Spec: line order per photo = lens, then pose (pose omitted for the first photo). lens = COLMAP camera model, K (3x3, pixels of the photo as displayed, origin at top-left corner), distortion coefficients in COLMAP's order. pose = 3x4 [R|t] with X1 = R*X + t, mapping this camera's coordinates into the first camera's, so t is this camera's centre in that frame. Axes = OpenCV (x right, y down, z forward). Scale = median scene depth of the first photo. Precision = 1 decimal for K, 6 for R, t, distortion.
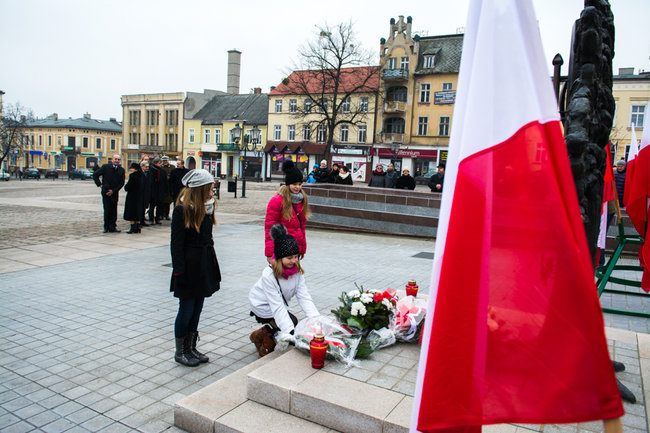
lens RADIAL K [[487.3, 0, 334.0], [0, 487.3, 220.9], [0, 0, 1]] dist [-0.035109, -0.025334]
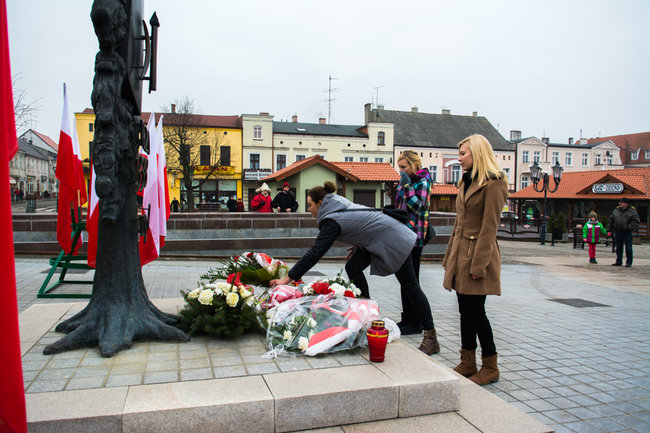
lens RADIAL K [[487.3, 0, 324.9], [0, 487.3, 214.9], [0, 0, 1]] dist [-0.035109, -0.025334]
pose [[-0.700124, -0.026598, -0.713526, 0.275695], [-0.113798, 0.990689, 0.074731, -0.024278], [0.704894, 0.133519, -0.696632, 0.562774]]
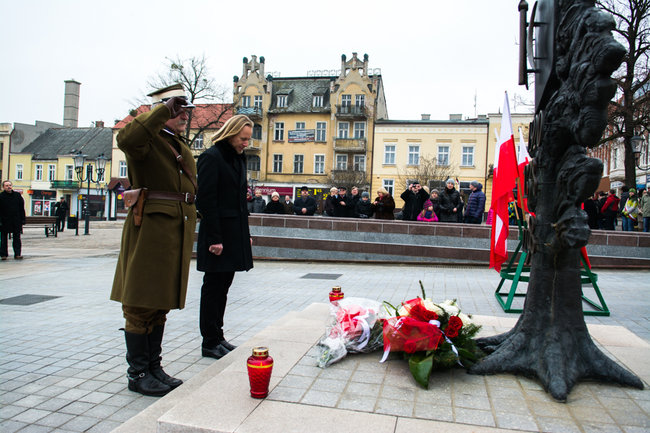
lens RADIAL K [[487.3, 0, 338.6], [0, 487.3, 216.1], [0, 0, 1]] dist [-0.035109, -0.025334]
pose [[0.952764, -0.018226, 0.303164, -0.036439], [0.045954, 0.995356, -0.084582, 0.030196], [-0.300215, 0.094518, 0.949177, 0.079317]]
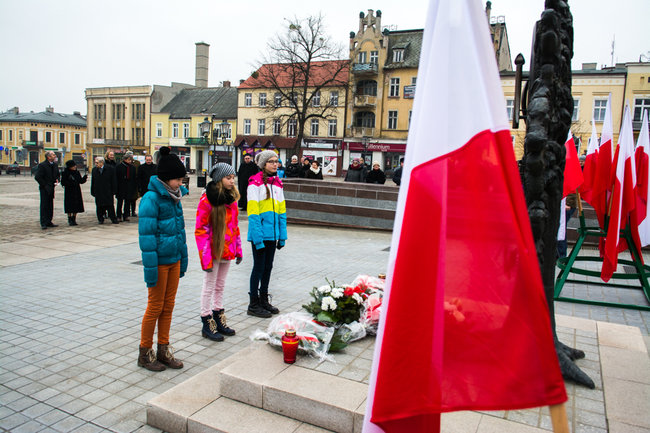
lens RADIAL K [[487.3, 0, 335.5], [0, 487.3, 220.0], [0, 0, 1]] dist [-0.035109, -0.025334]
pose [[0.998047, -0.011306, 0.061436, 0.000836], [0.010648, 0.999882, 0.011028, -0.001658], [-0.061554, -0.010352, 0.998050, -0.004423]]
